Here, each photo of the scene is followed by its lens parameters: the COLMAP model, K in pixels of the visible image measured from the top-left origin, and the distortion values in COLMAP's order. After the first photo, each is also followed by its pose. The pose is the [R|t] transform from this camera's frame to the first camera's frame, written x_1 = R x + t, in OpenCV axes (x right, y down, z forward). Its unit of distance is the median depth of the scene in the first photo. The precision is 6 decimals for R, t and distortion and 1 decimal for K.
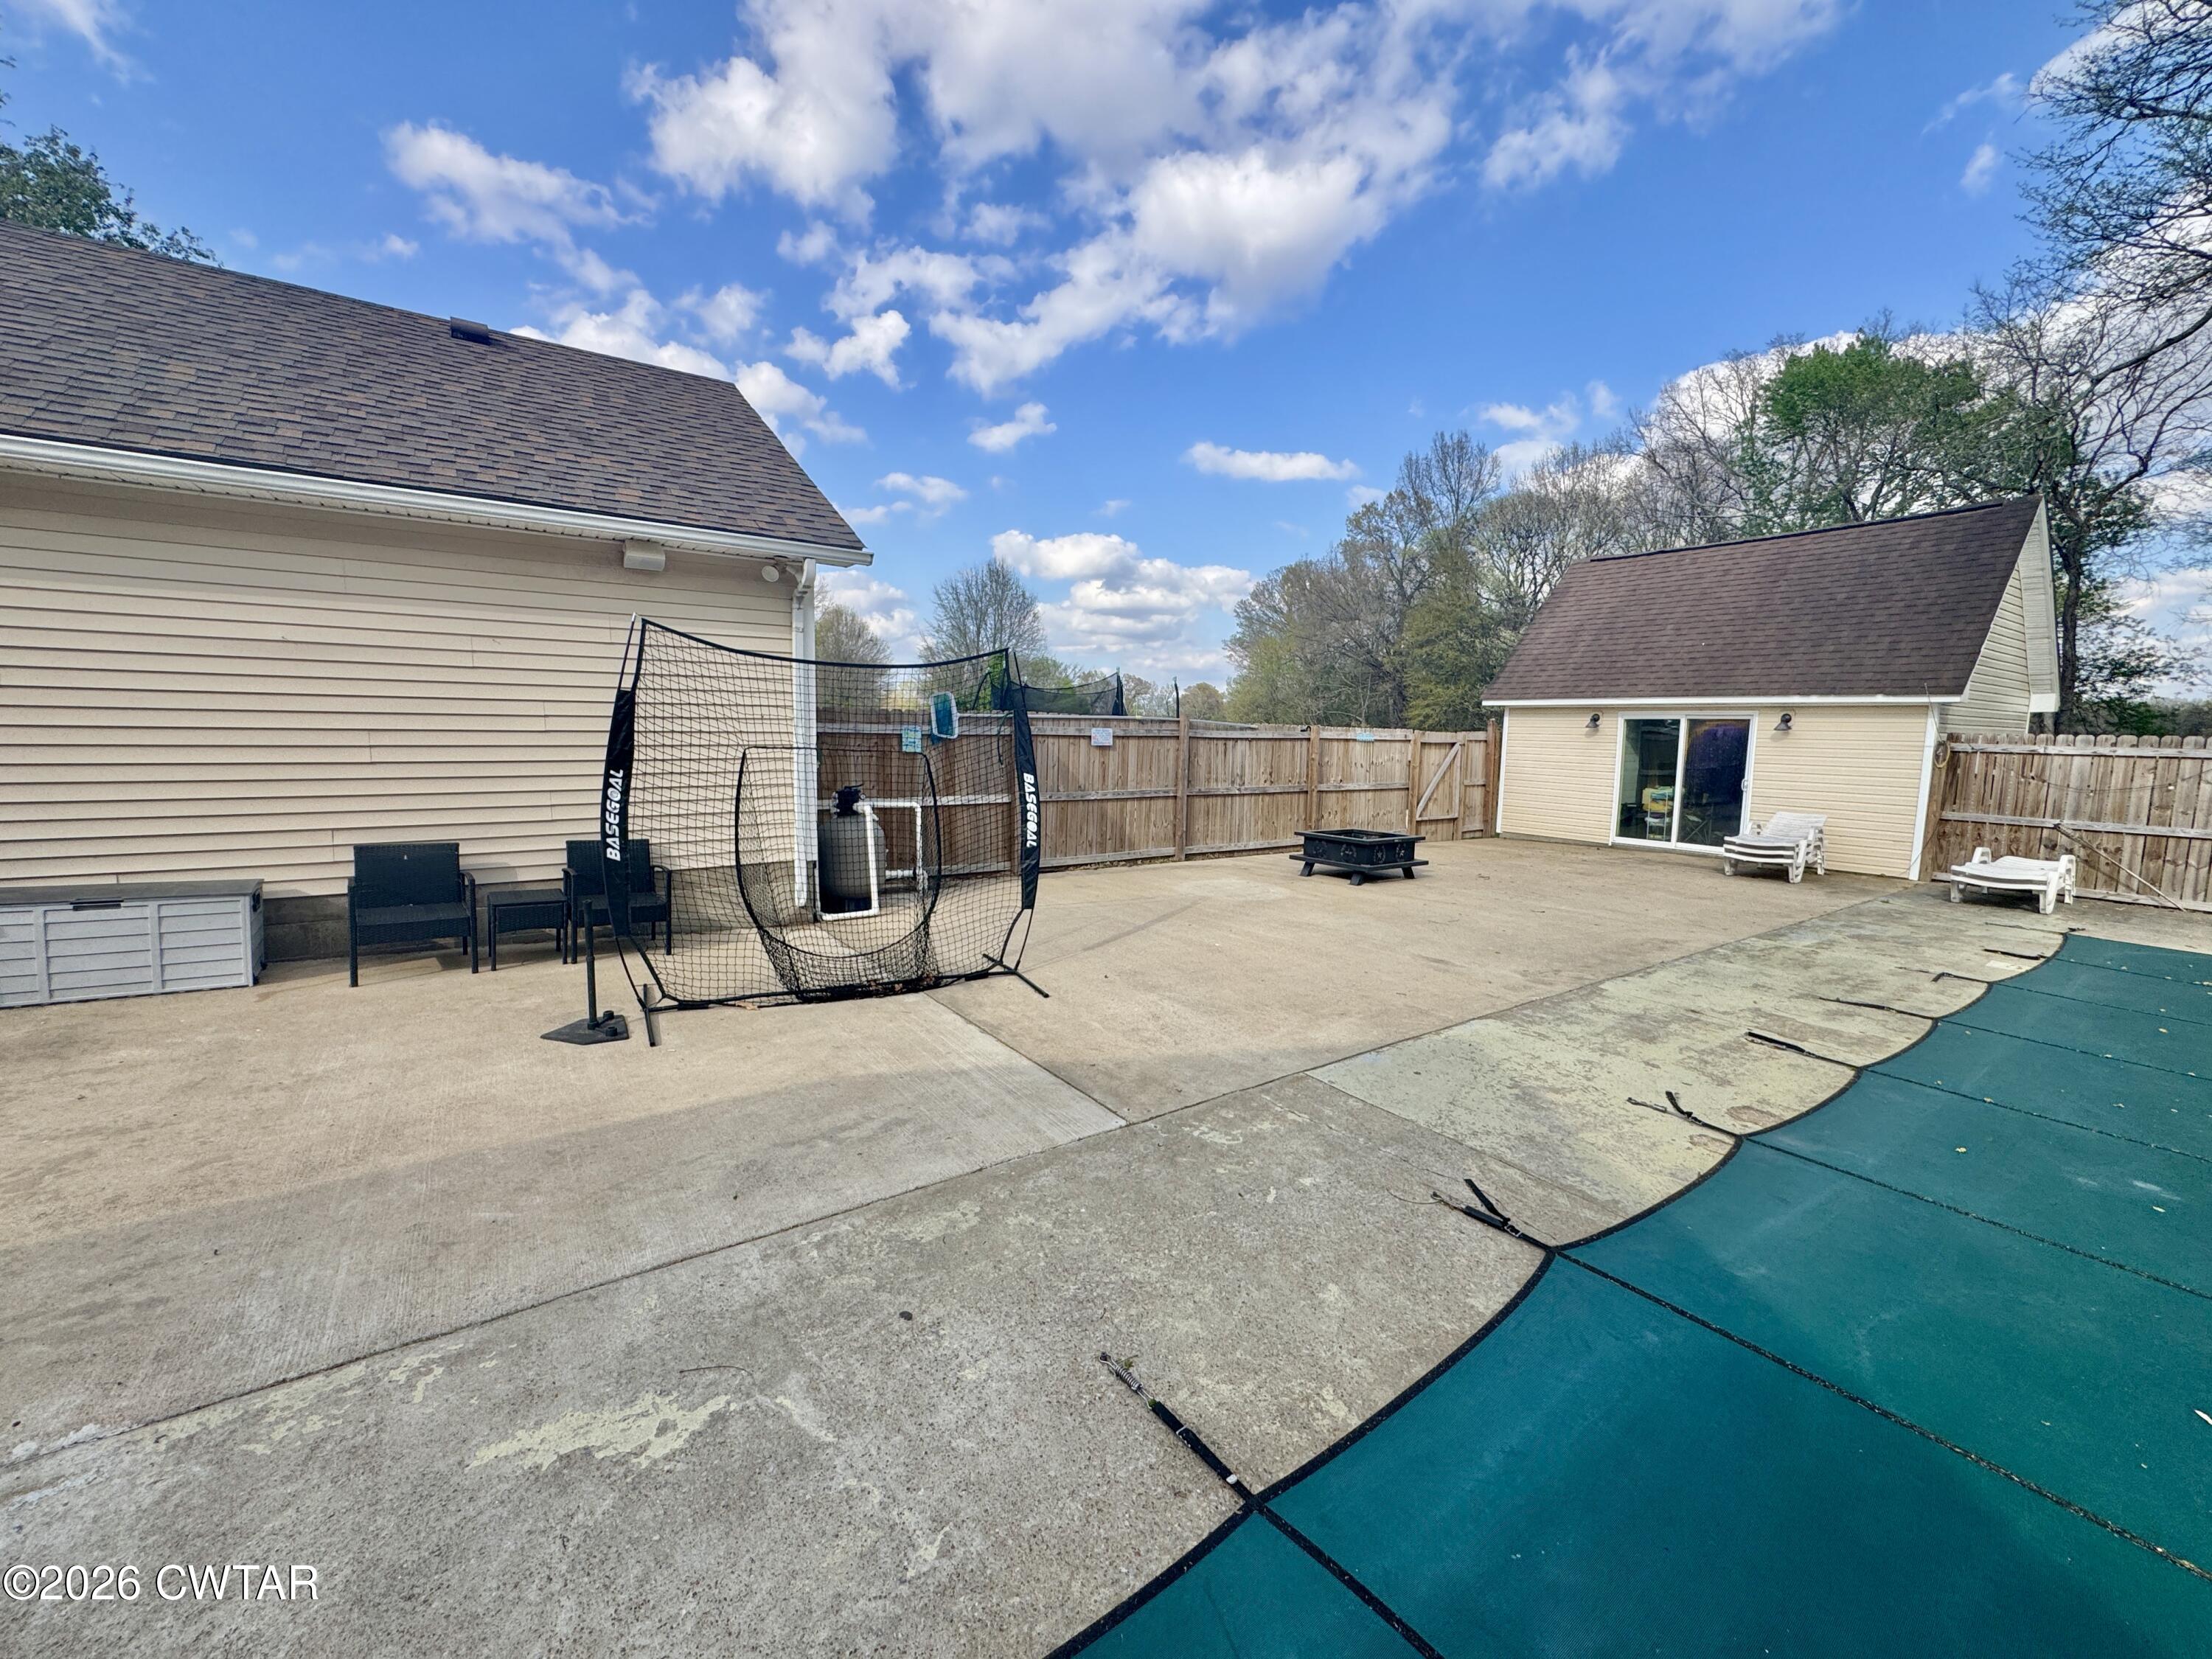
lens RADIAL K [[884.7, 0, 1105.4], [0, 884.7, 818.2], [0, 0, 1]] dist [-0.003351, 0.000509]
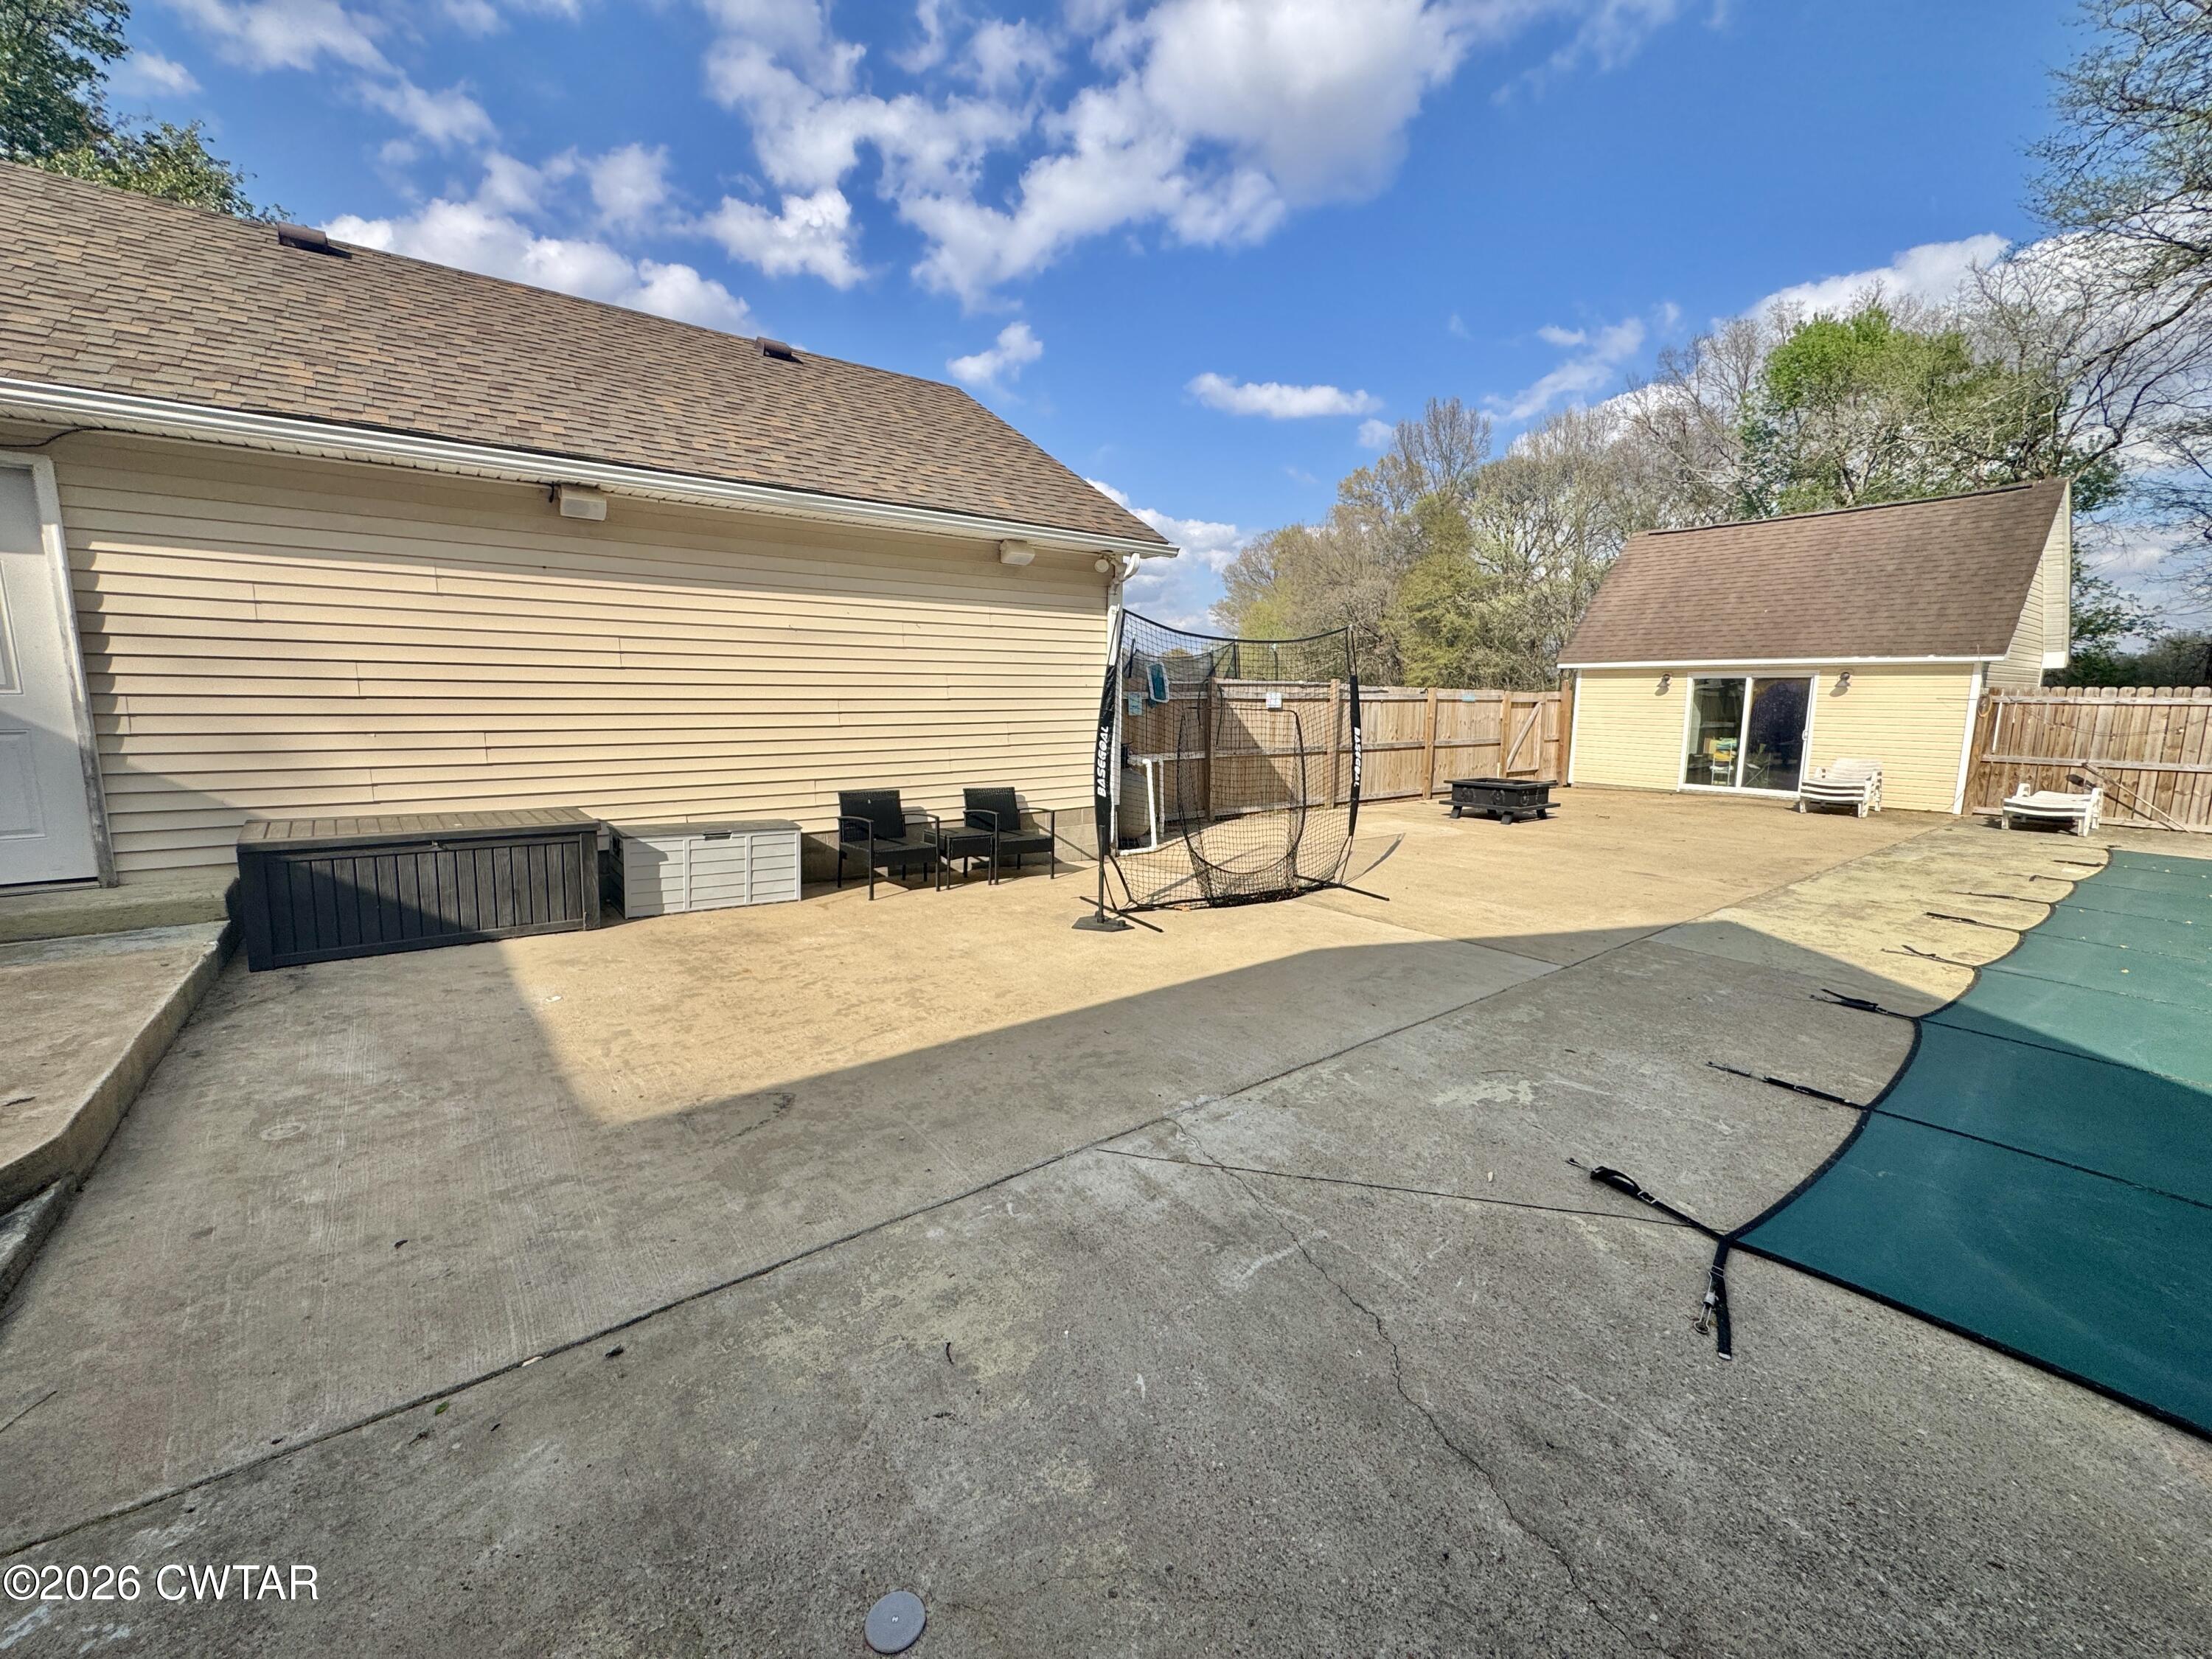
lens RADIAL K [[884.7, 0, 1099.8], [0, 884.7, 819.5], [0, 0, 1]] dist [-0.003351, 0.000509]
pose [[0.999368, -0.017322, 0.031044, -0.240724], [0.016100, 0.999102, 0.039202, 0.012391], [-0.031695, -0.038677, 0.998749, -0.123945]]
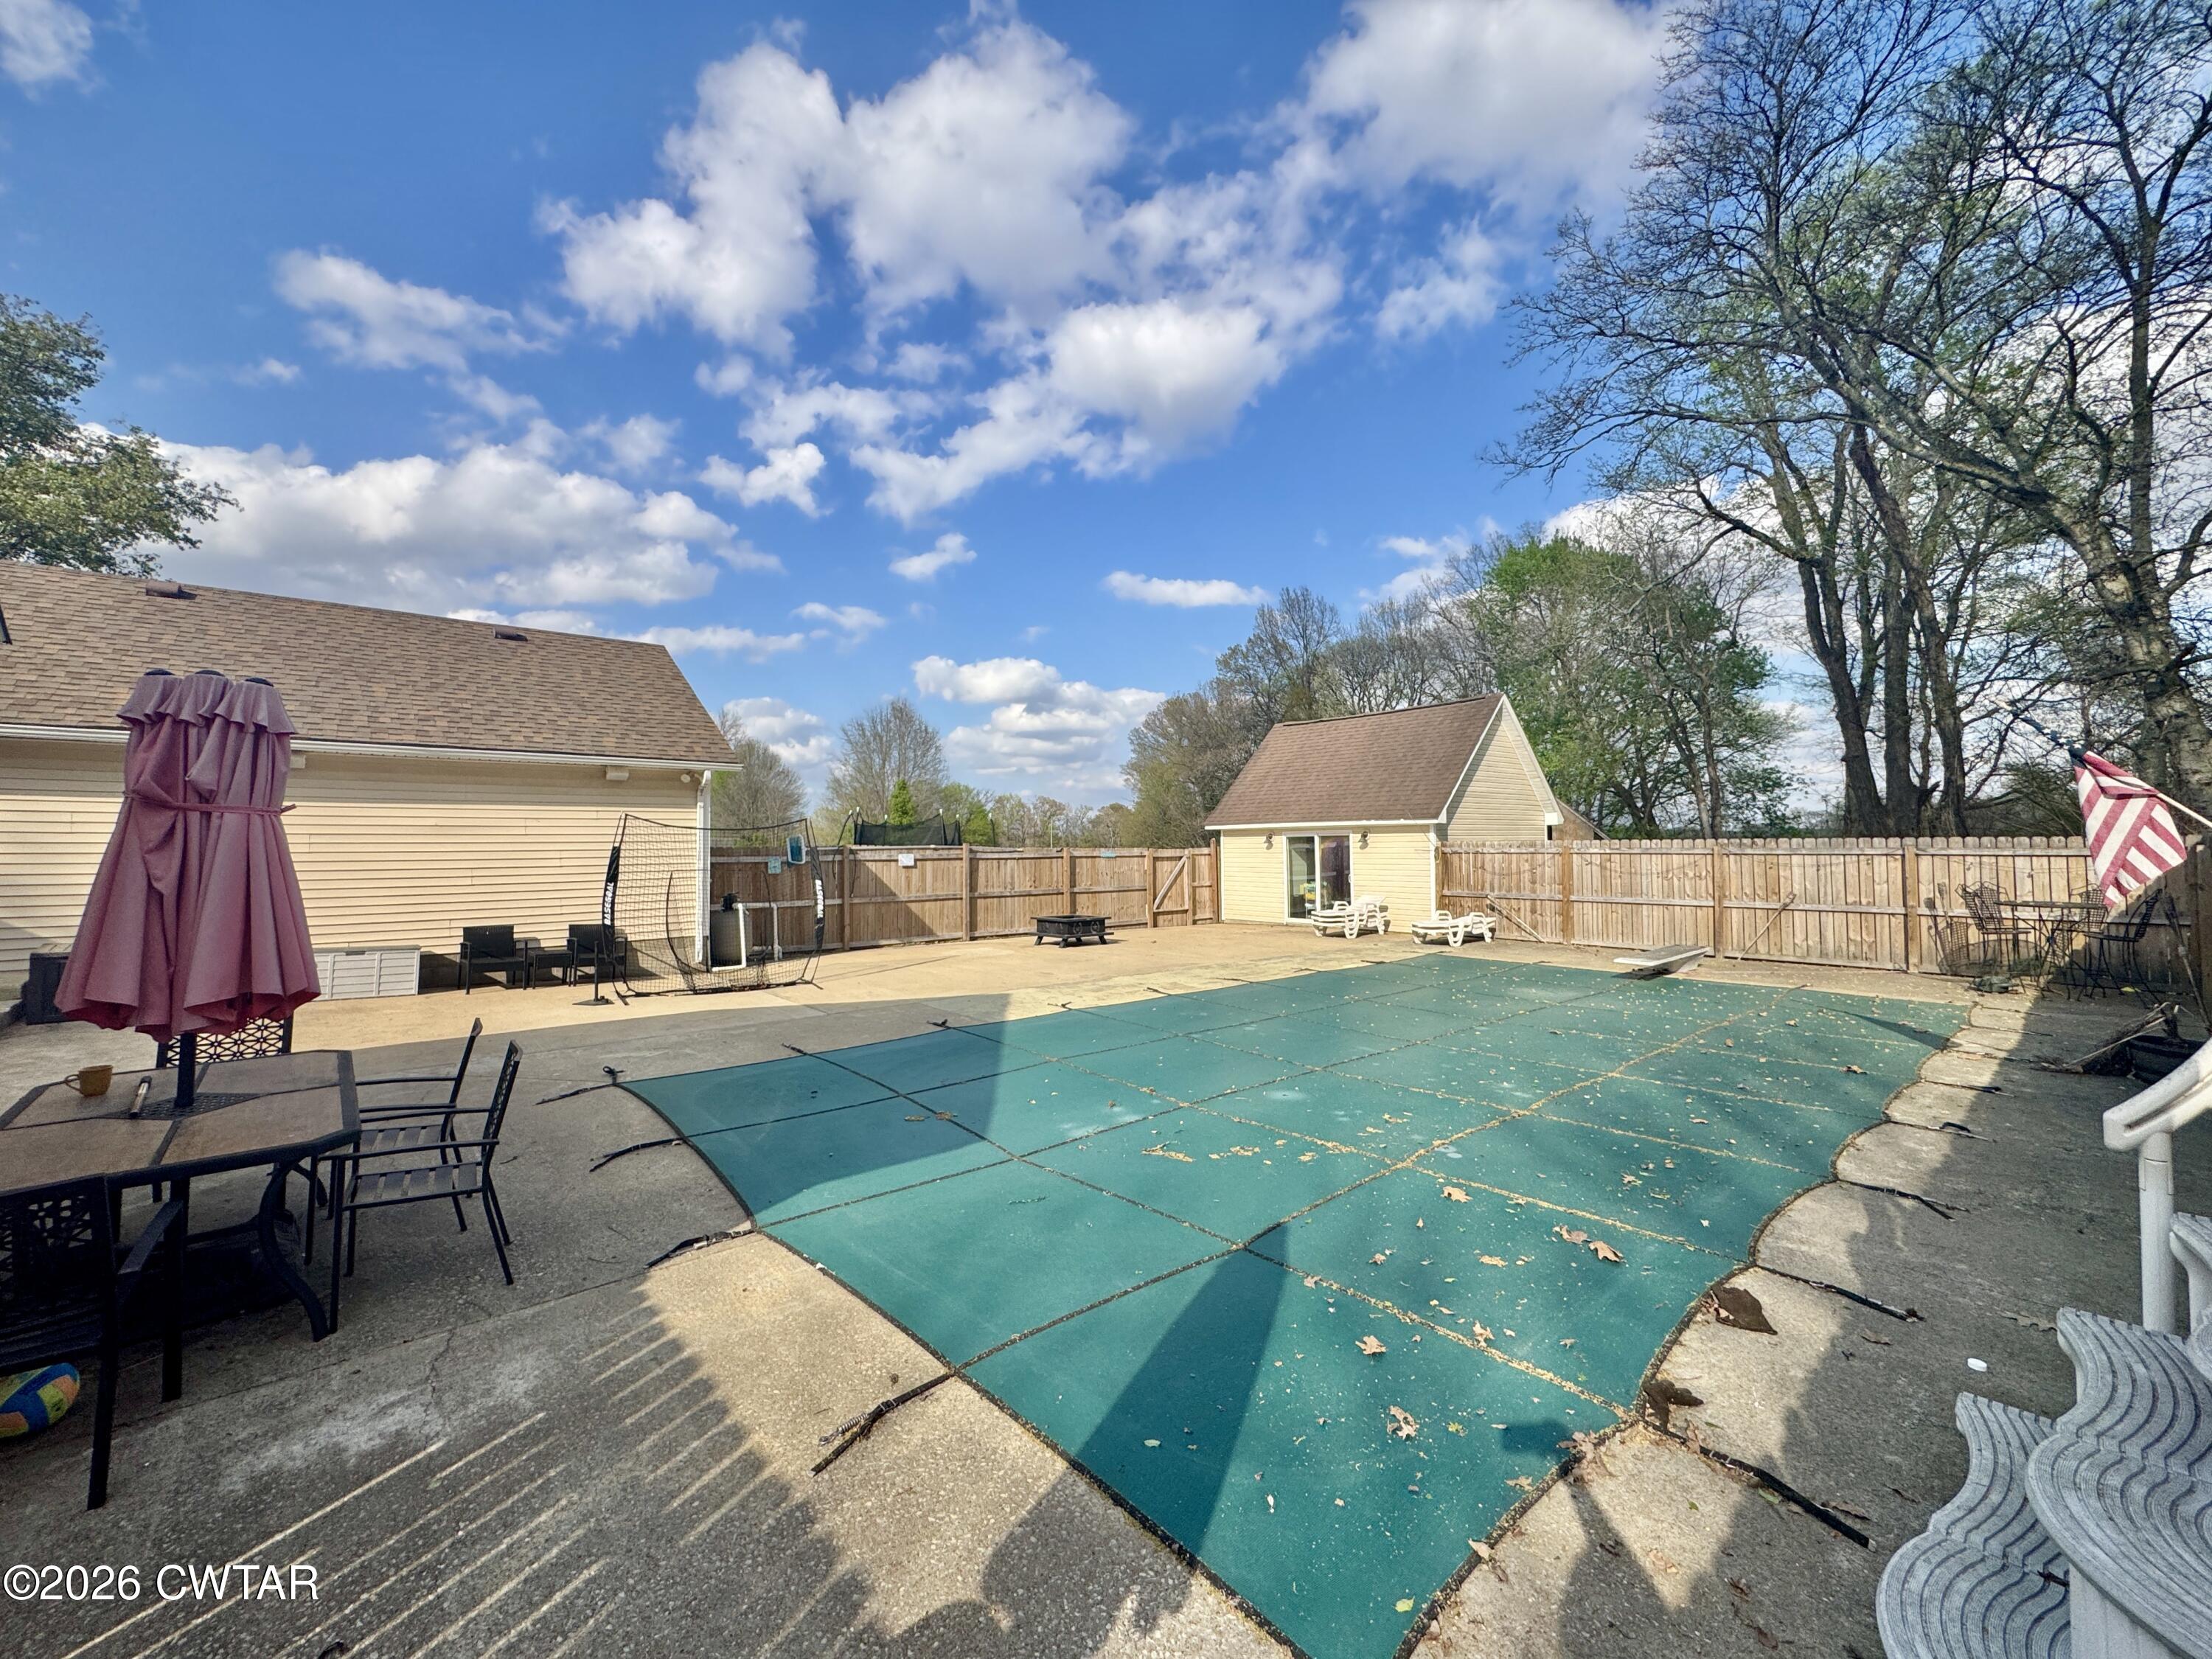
lens RADIAL K [[896.0, 0, 1113.7], [0, 896.0, 821.8], [0, 0, 1]] dist [-0.008205, -0.001470]
pose [[0.995211, -0.026145, 0.094193, 0.190171], [0.038228, 0.990927, -0.128852, 0.050953], [-0.089969, 0.131835, 0.987180, -0.520211]]
